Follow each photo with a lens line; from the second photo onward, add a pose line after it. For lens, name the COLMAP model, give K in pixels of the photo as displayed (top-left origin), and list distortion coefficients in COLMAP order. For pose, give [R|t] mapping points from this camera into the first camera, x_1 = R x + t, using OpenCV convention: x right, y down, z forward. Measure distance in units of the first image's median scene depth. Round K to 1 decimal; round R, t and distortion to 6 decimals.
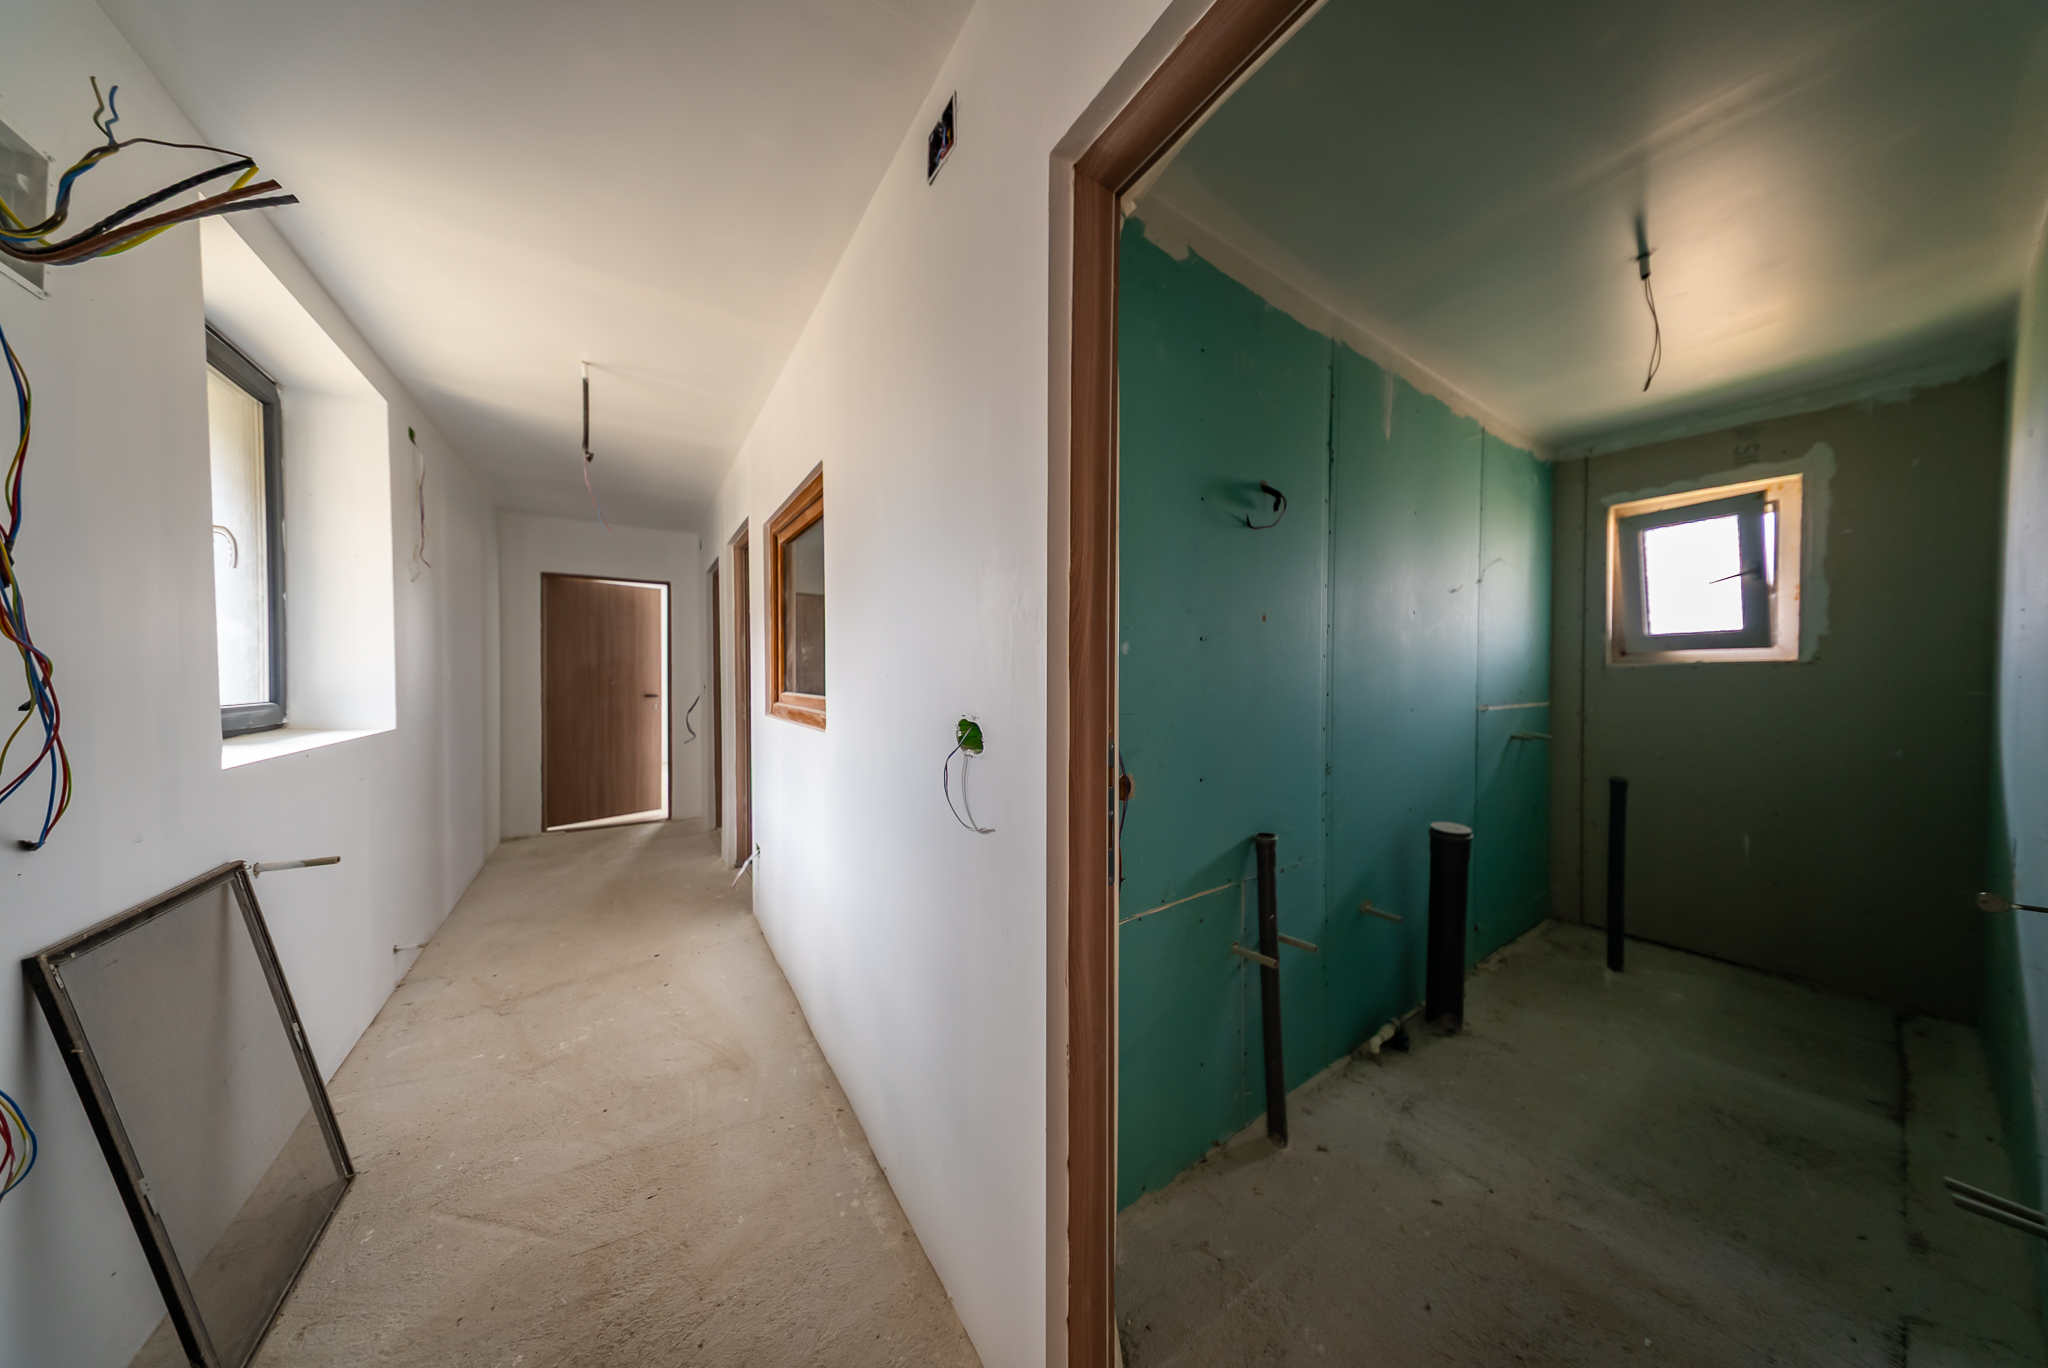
lens RADIAL K [[590.6, 0, 1029.0], [0, 590.6, 682.6], [0, 0, 1]] dist [0.025043, -0.004064]
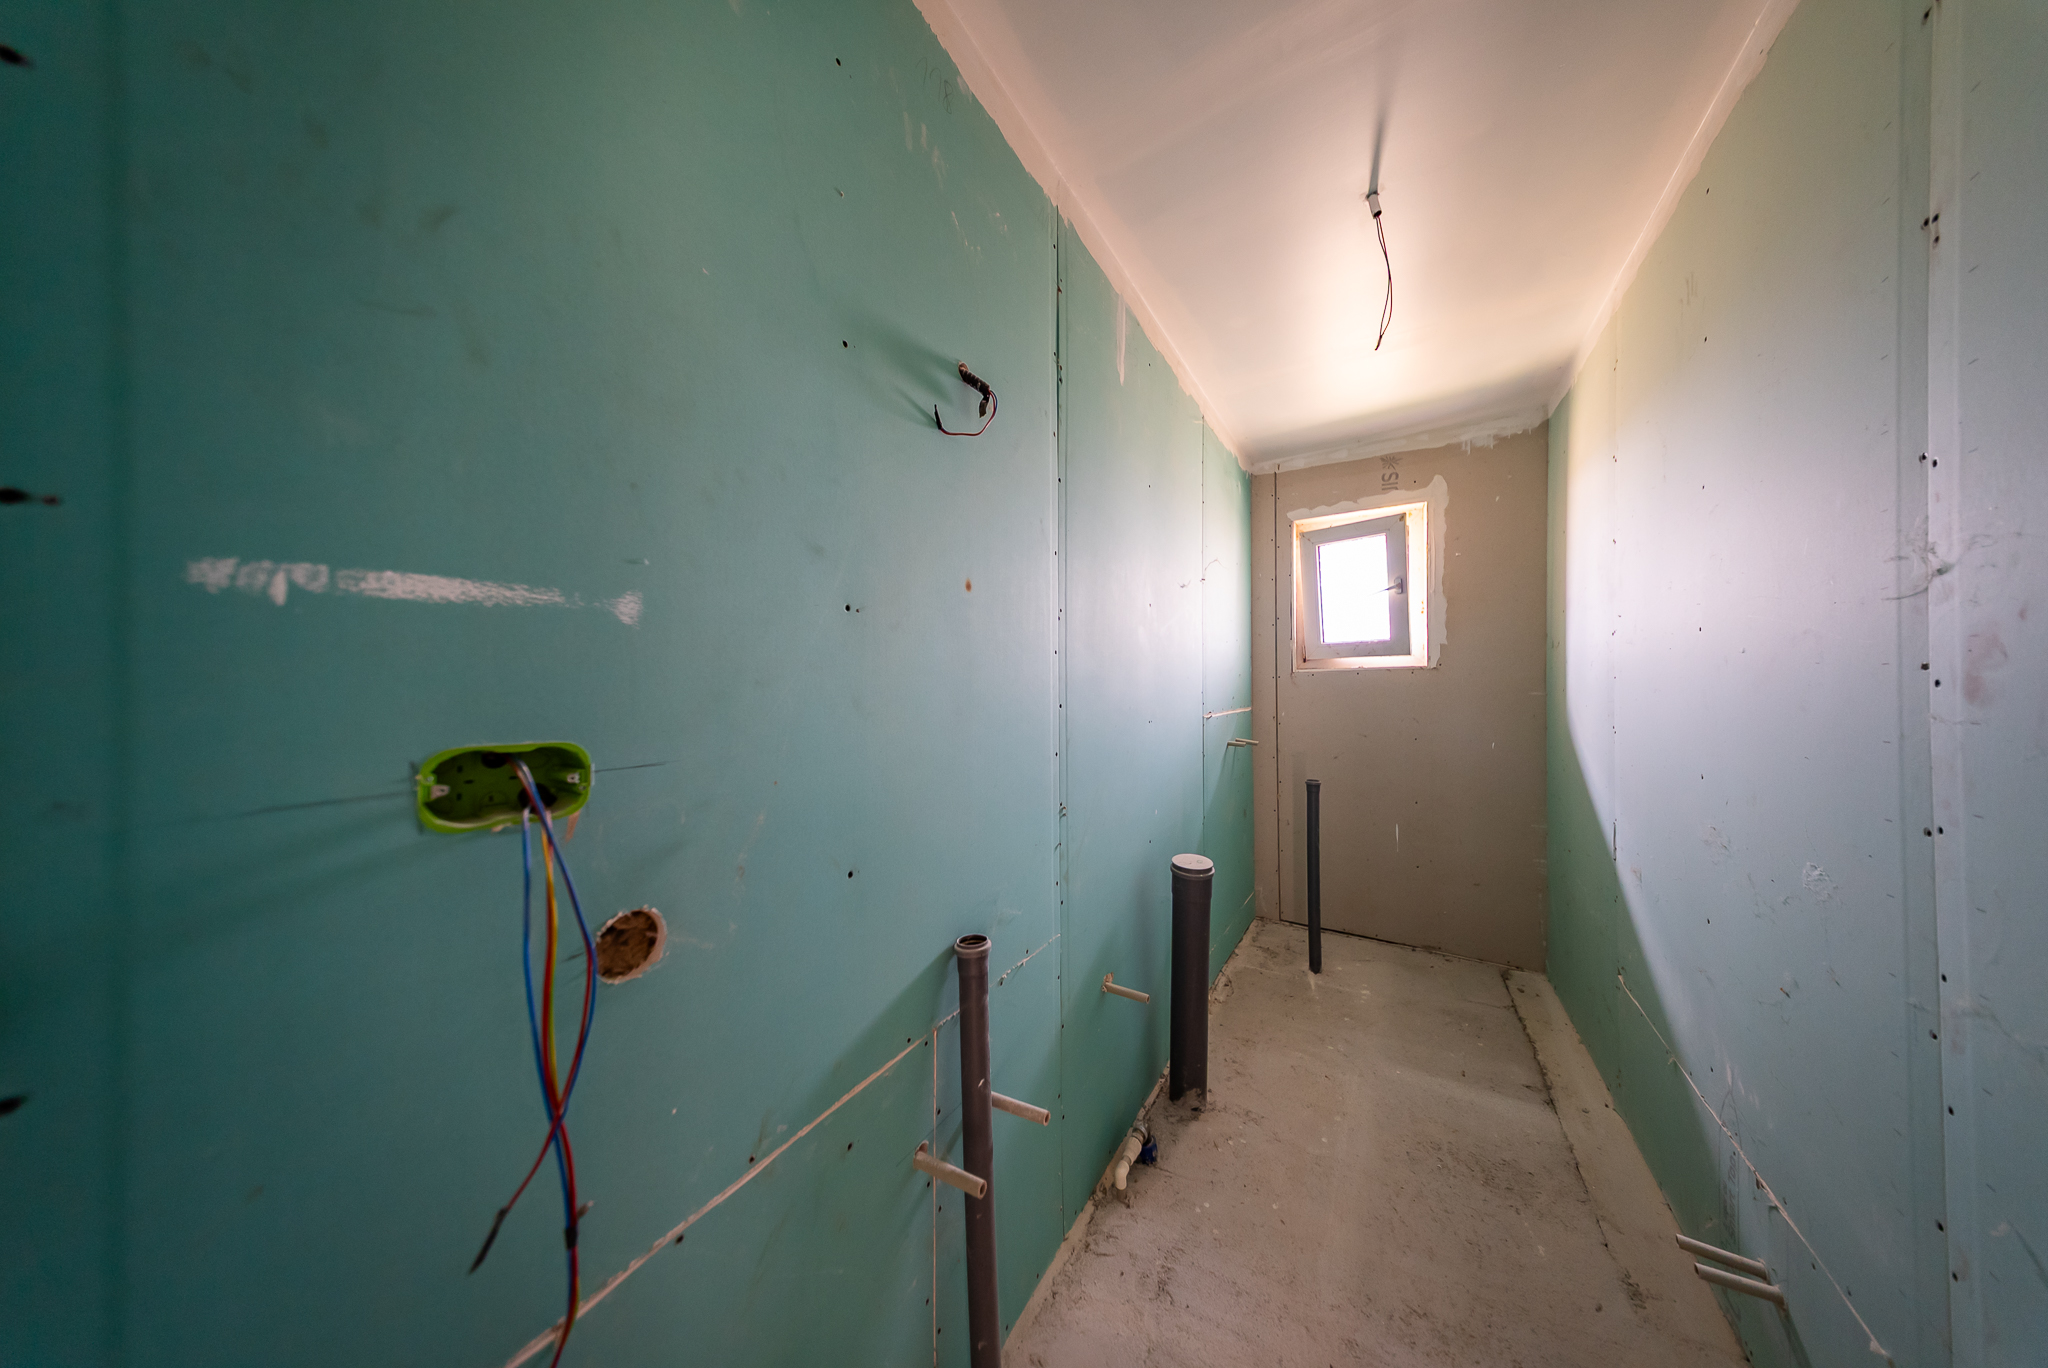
lens RADIAL K [[585.7, 0, 1026.3], [0, 585.7, 682.2], [0, 0, 1]] dist [0.022690, -0.003952]
pose [[0.918595, -0.005102, 0.395166, 0.161145], [0.012801, 0.999776, -0.016850, 0.002338], [-0.394992, 0.020537, 0.918455, 0.318629]]
